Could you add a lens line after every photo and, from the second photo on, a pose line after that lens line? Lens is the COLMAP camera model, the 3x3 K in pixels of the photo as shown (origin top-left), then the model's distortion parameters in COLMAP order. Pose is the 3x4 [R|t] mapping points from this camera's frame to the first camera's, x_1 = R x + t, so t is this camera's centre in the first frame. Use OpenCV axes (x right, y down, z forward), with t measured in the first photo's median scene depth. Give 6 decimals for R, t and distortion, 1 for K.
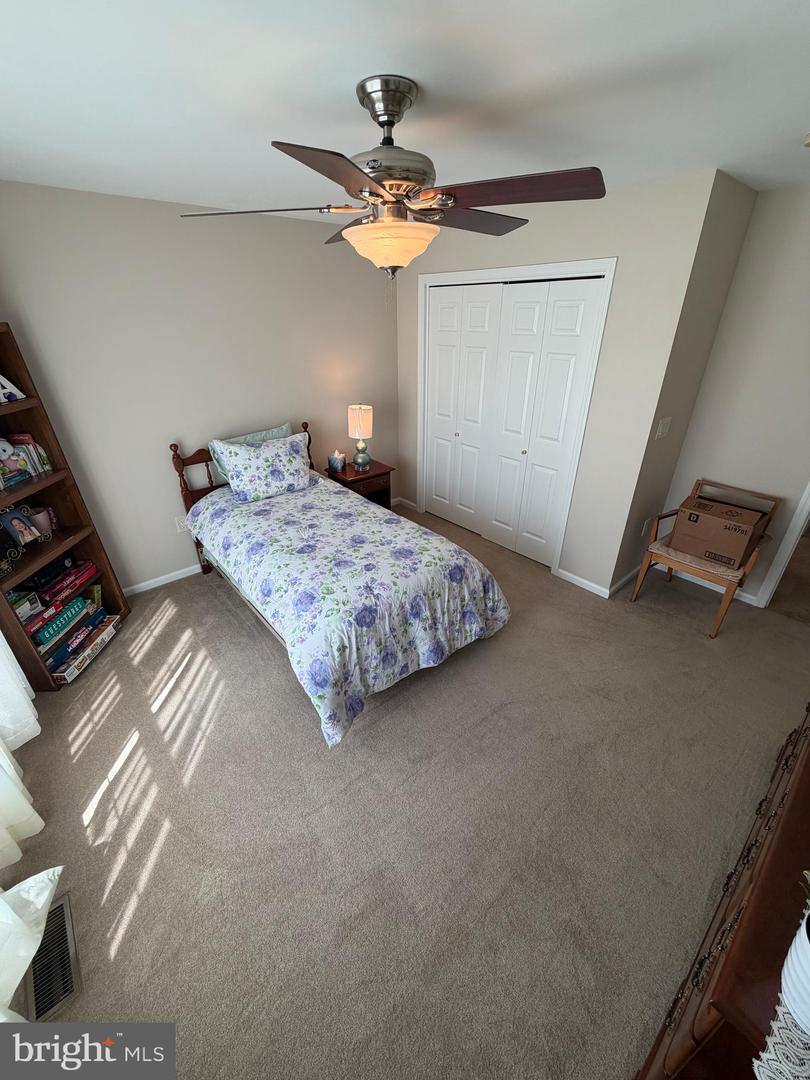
lens RADIAL K [[432.4, 0, 405.5], [0, 432.4, 541.9], [0, 0, 1]] dist [-0.001036, -0.000170]
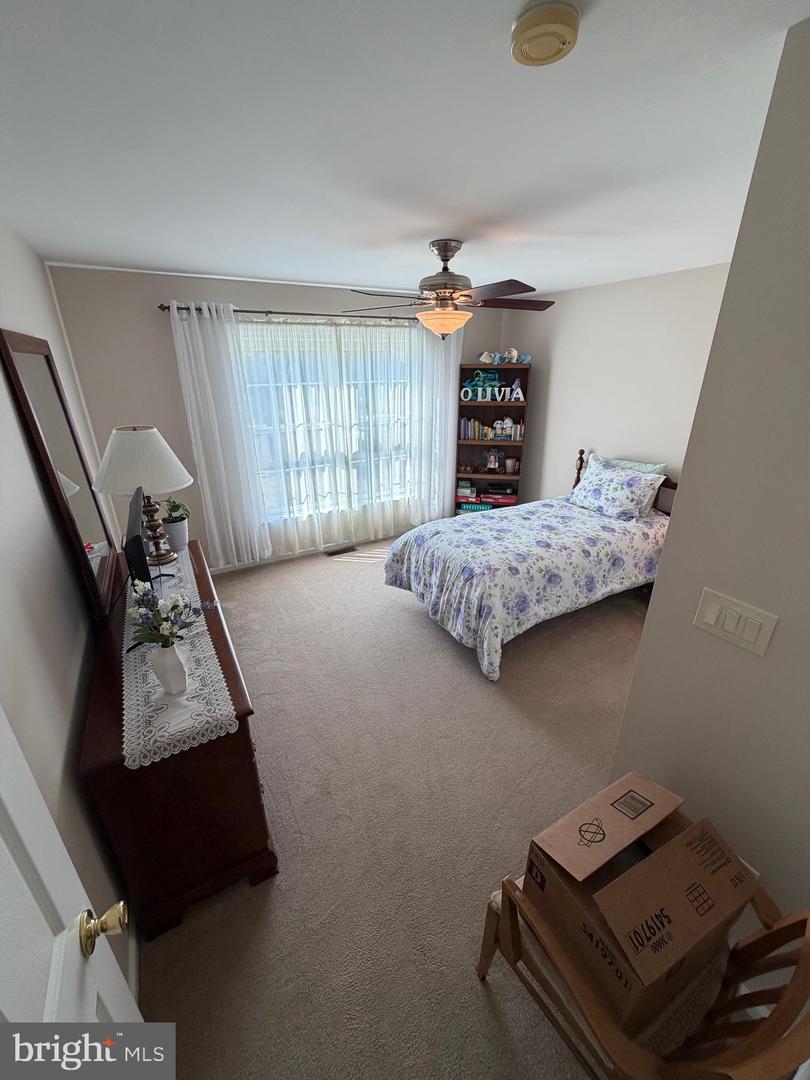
lens RADIAL K [[432.4, 0, 404.2], [0, 432.4, 539.2], [0, 0, 1]] dist [-0.001036, -0.000170]
pose [[-0.200750, 0.374931, -0.905056, 1.023895], [-0.454149, 0.782972, 0.425091, -0.363588], [0.868014, 0.496368, 0.013093, 0.691354]]
